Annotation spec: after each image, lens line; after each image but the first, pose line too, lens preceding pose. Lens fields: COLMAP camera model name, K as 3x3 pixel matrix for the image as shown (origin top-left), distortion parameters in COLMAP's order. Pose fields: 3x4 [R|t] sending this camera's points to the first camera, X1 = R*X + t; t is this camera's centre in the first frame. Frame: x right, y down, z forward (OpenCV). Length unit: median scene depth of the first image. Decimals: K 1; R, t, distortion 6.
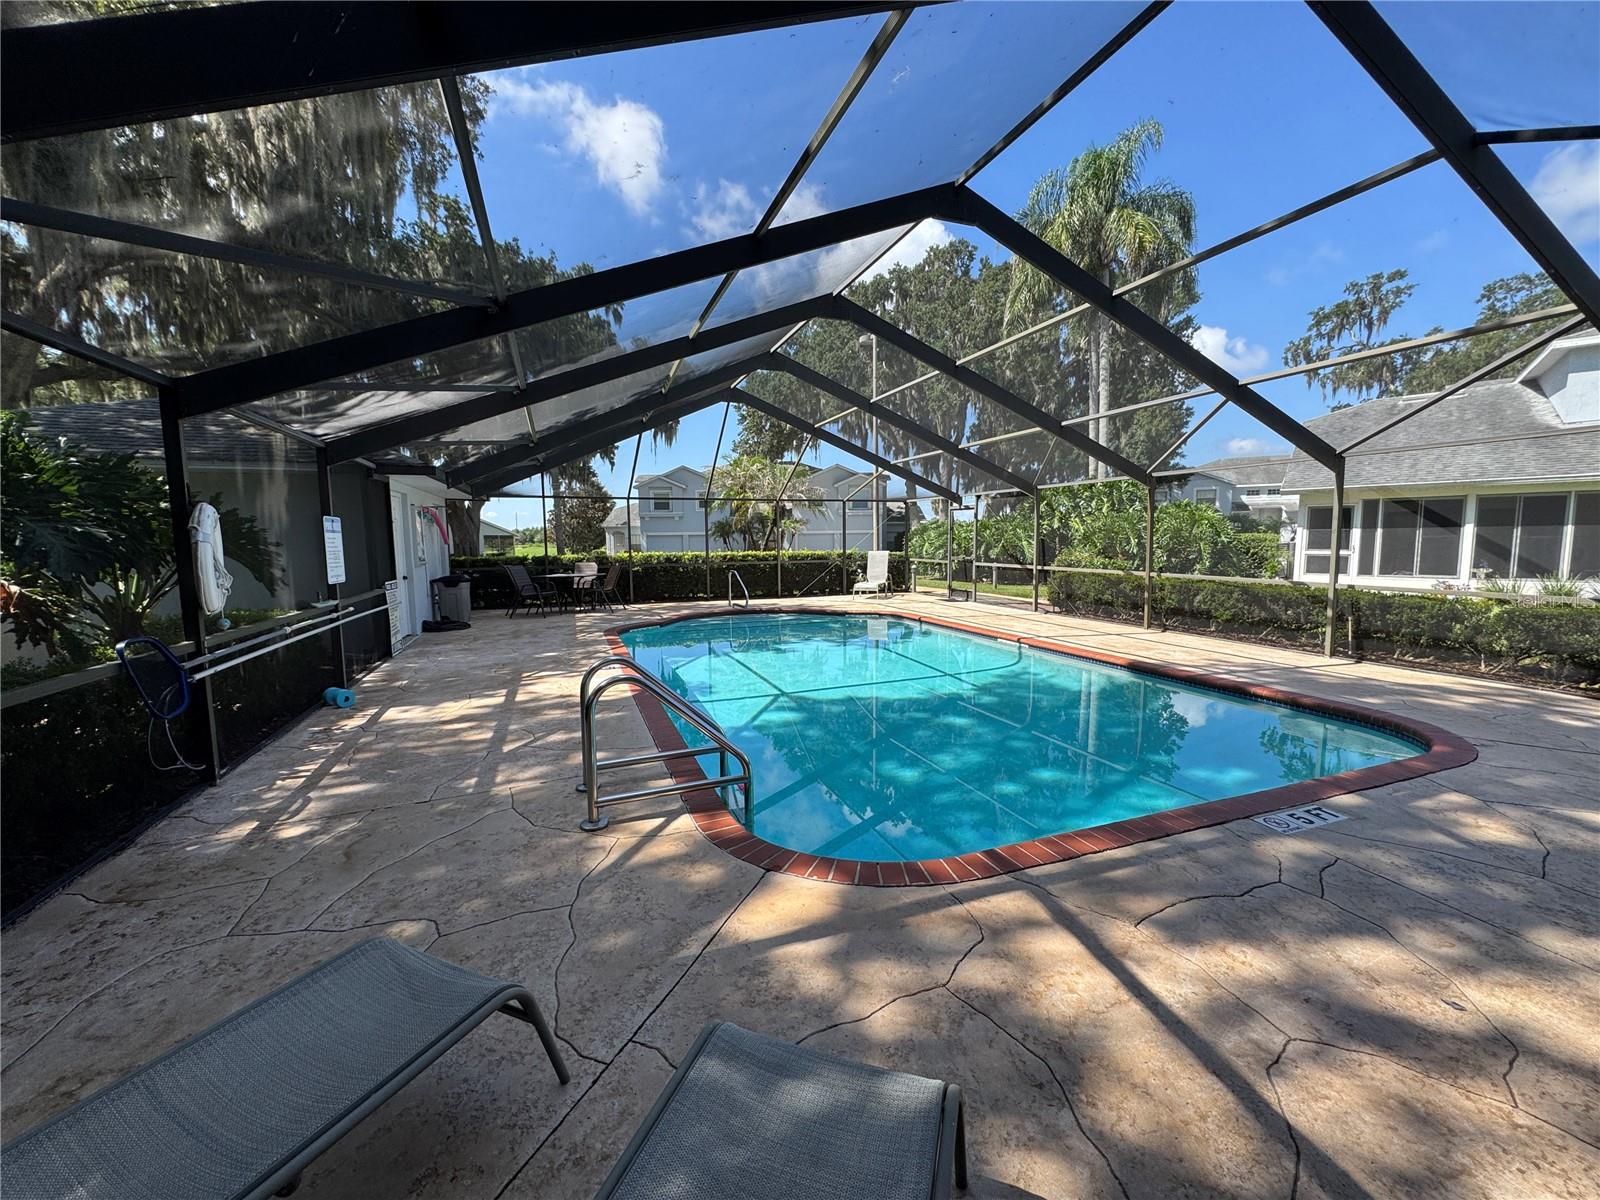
lens RADIAL K [[636.3, 0, 795.8], [0, 636.3, 600.1], [0, 0, 1]] dist [-0.002361, -0.000116]
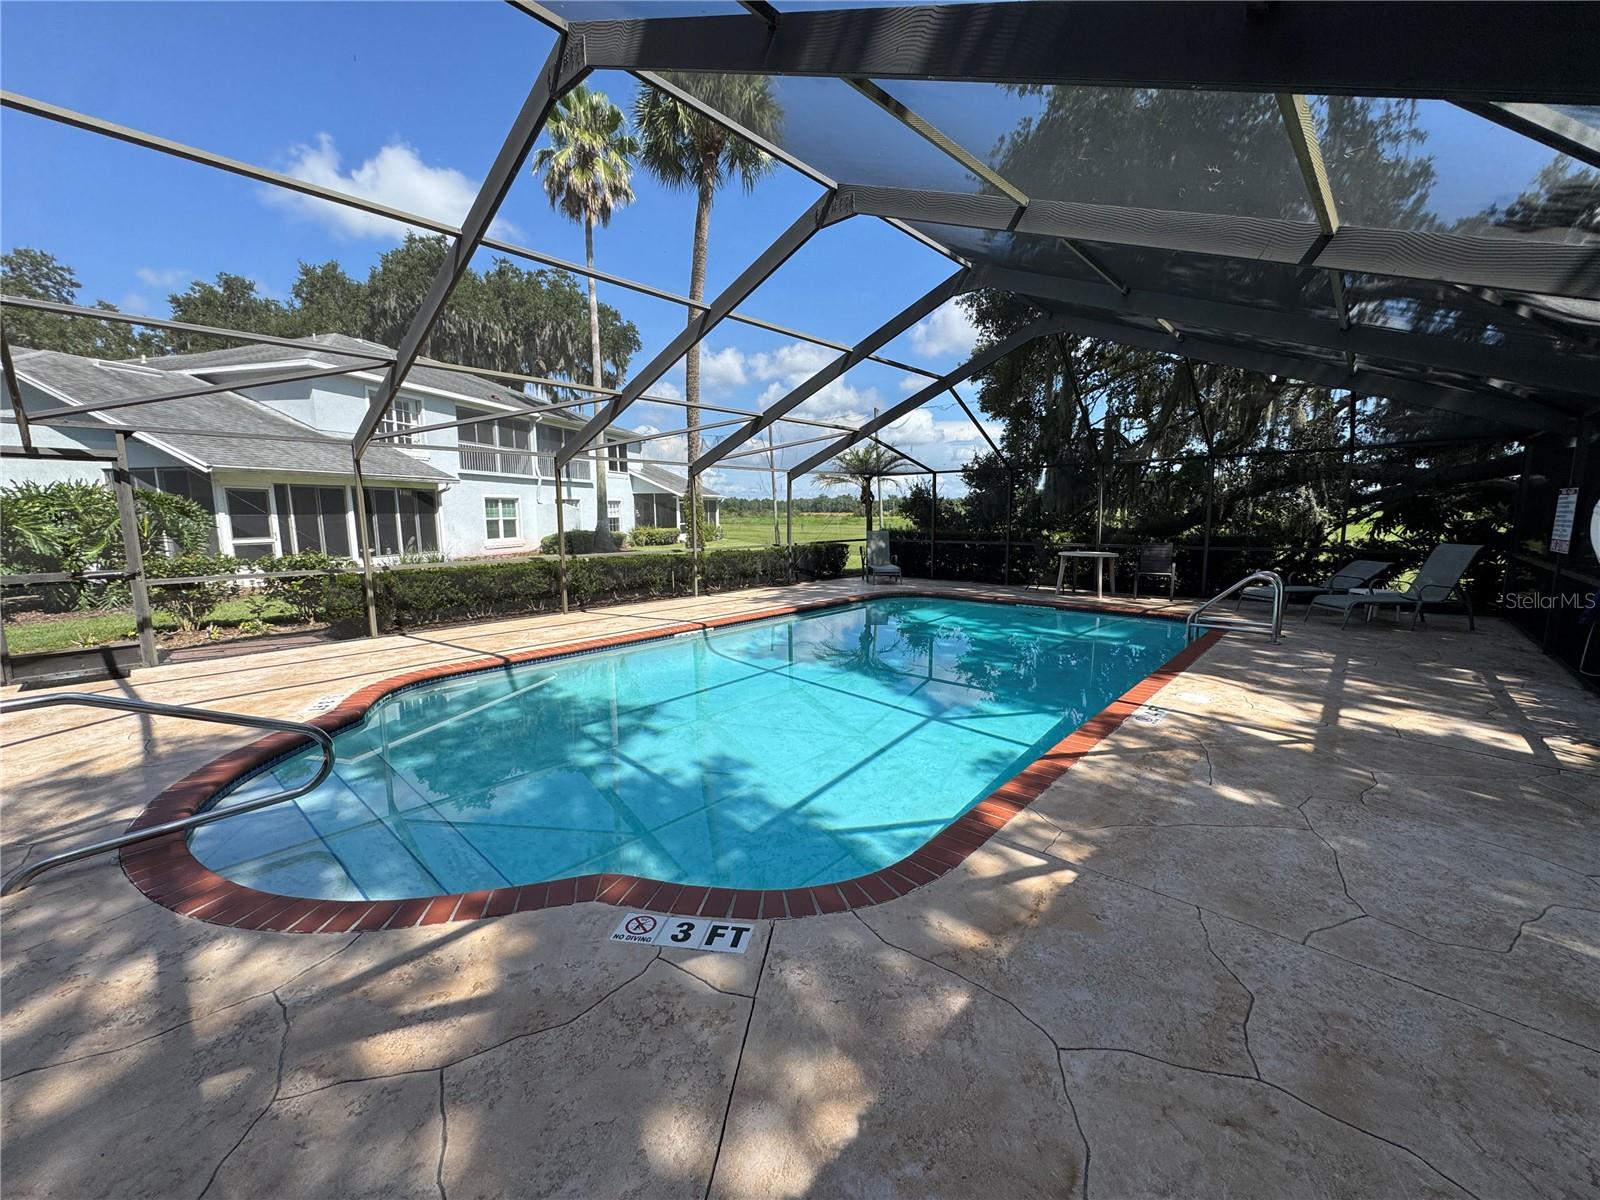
lens RADIAL K [[636.3, 0, 800.3], [0, 636.3, 598.1], [0, 0, 1]] dist [-0.002361, -0.000116]
pose [[-0.463306, -0.106511, 0.879774, -1.439232], [0.099354, 0.980249, 0.170997, -0.332741], [-0.880611, 0.166633, -0.443573, 3.340379]]
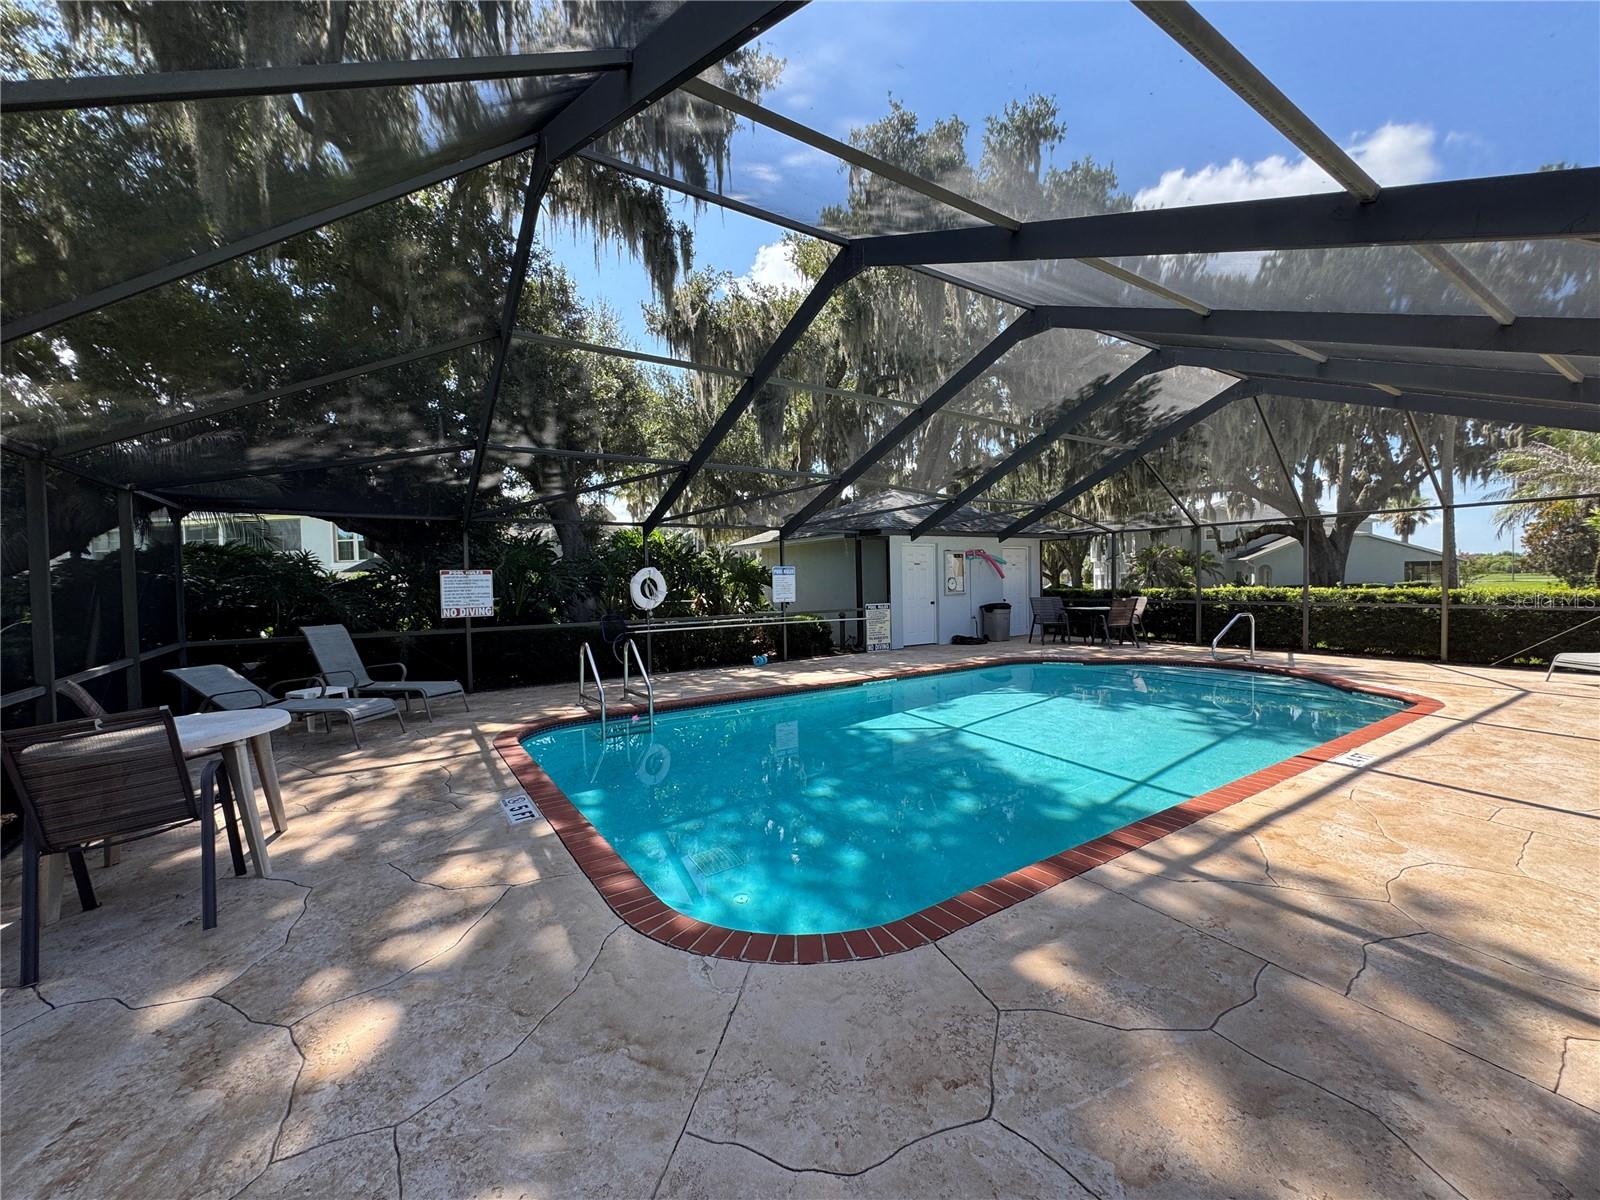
lens RADIAL K [[636.3, 0, 796.7], [0, 636.3, 597.5], [0, 0, 1]] dist [-0.002361, -0.000116]
pose [[0.227349, 0.035708, -0.973158, 2.006725], [-0.088104, 0.995983, 0.015963, -0.135978], [0.969820, 0.082110, 0.229582, 1.134329]]
